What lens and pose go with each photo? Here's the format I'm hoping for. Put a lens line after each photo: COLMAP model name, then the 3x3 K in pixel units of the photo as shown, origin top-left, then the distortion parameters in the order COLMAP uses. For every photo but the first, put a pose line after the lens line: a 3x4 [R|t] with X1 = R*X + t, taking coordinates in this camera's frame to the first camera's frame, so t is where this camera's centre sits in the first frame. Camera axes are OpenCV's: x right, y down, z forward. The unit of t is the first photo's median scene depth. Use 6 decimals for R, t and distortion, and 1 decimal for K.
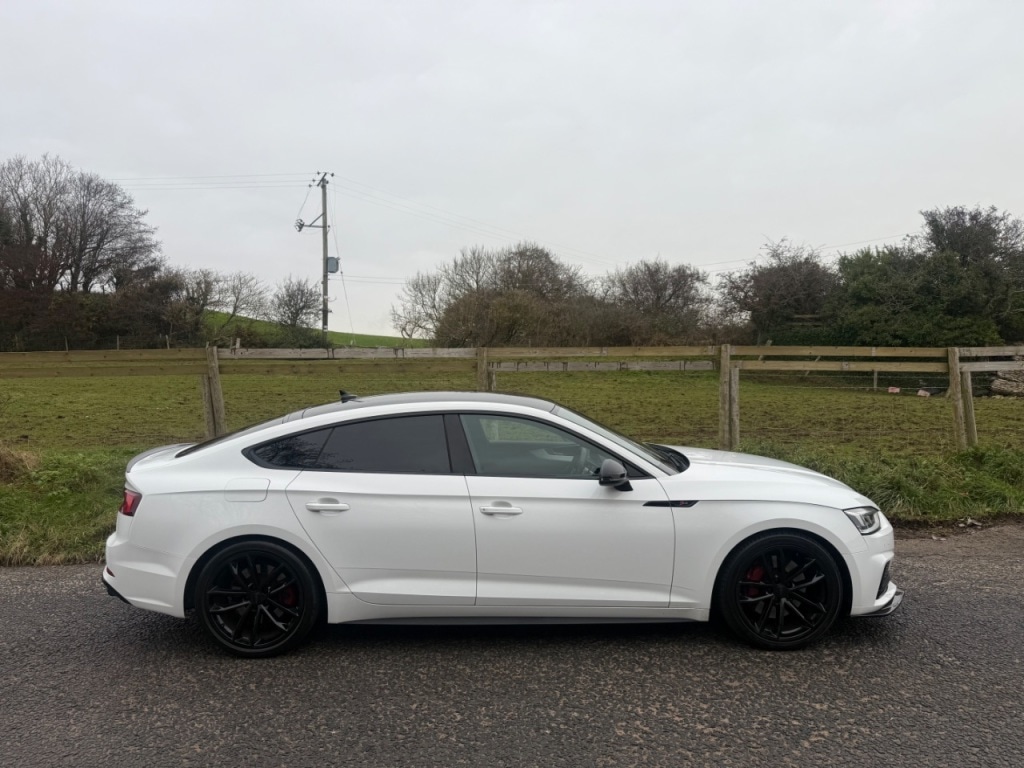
lens RADIAL K [[718.1, 0, 515.9], [0, 718.1, 380.3], [0, 0, 1]] dist [0.035702, -0.040504]
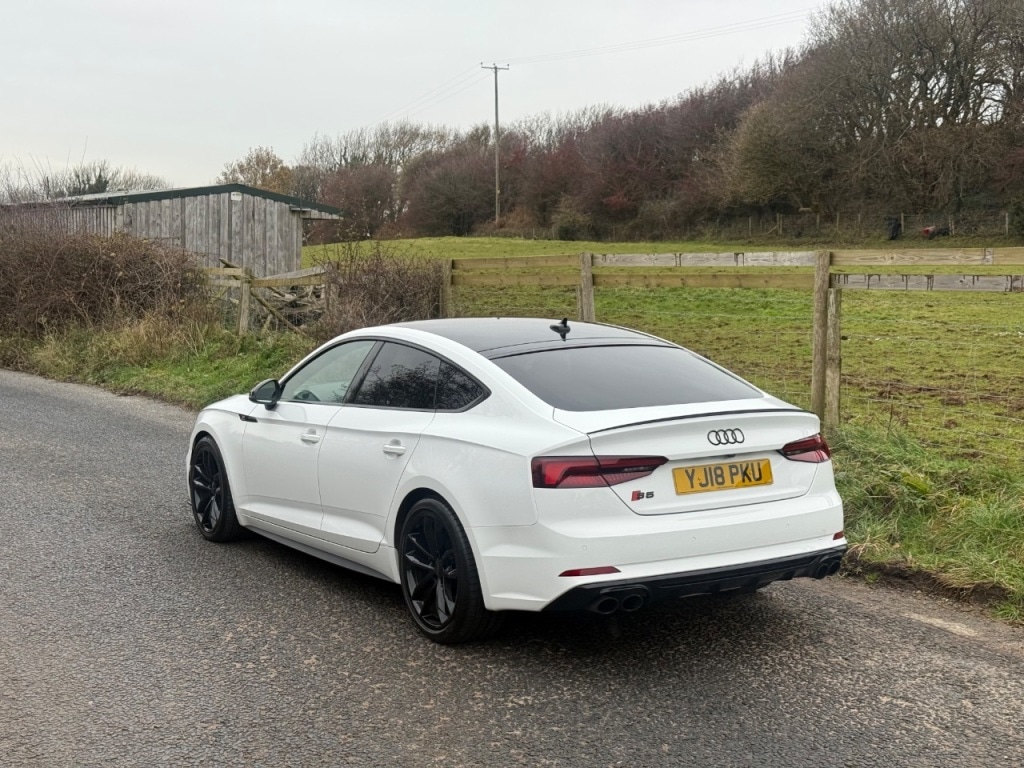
lens RADIAL K [[1416.9, 0, 529.5], [0, 1416.9, 390.9], [0, 0, 1]] dist [0.110794, 0.000000]
pose [[0.471585, 0.085209, -0.877694, 0.919980], [-0.017793, 0.996037, 0.087138, -0.026727], [0.881641, -0.025476, 0.471233, 0.168432]]
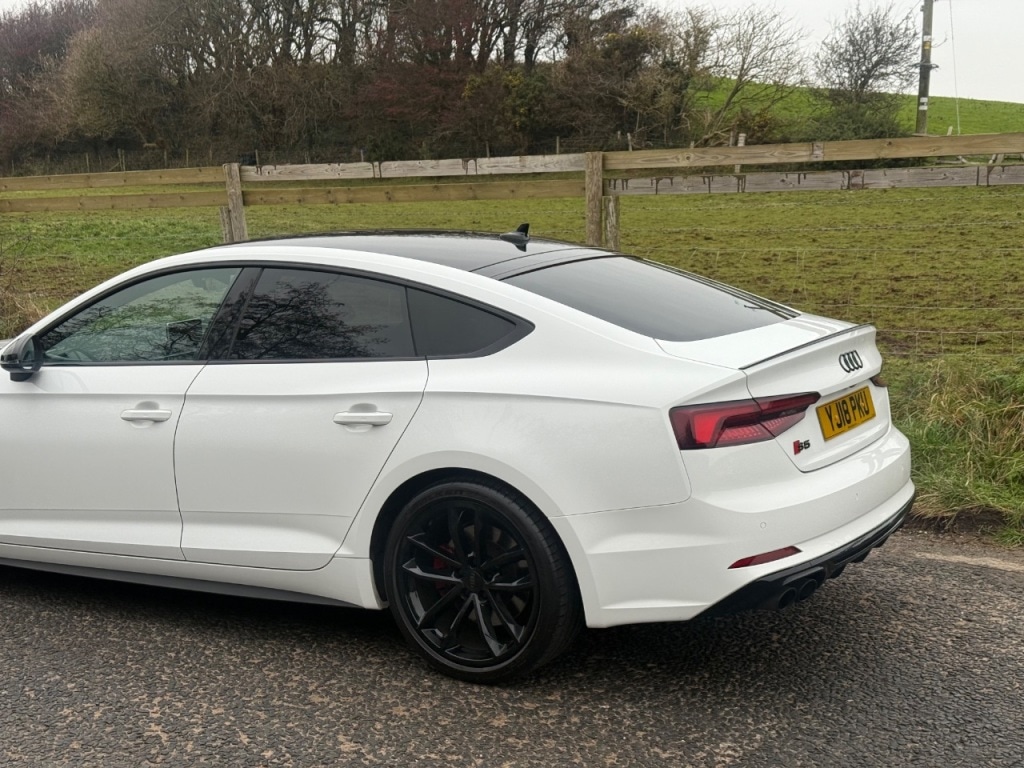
lens RADIAL K [[1416.9, 0, 513.3], [0, 1416.9, 385.7], [0, 0, 1]] dist [0.110794, 0.000000]
pose [[0.821301, 0.062672, -0.567041, 0.518381], [0.007378, 0.992698, 0.120404, 0.000245], [0.570447, -0.103072, 0.814842, 0.051980]]
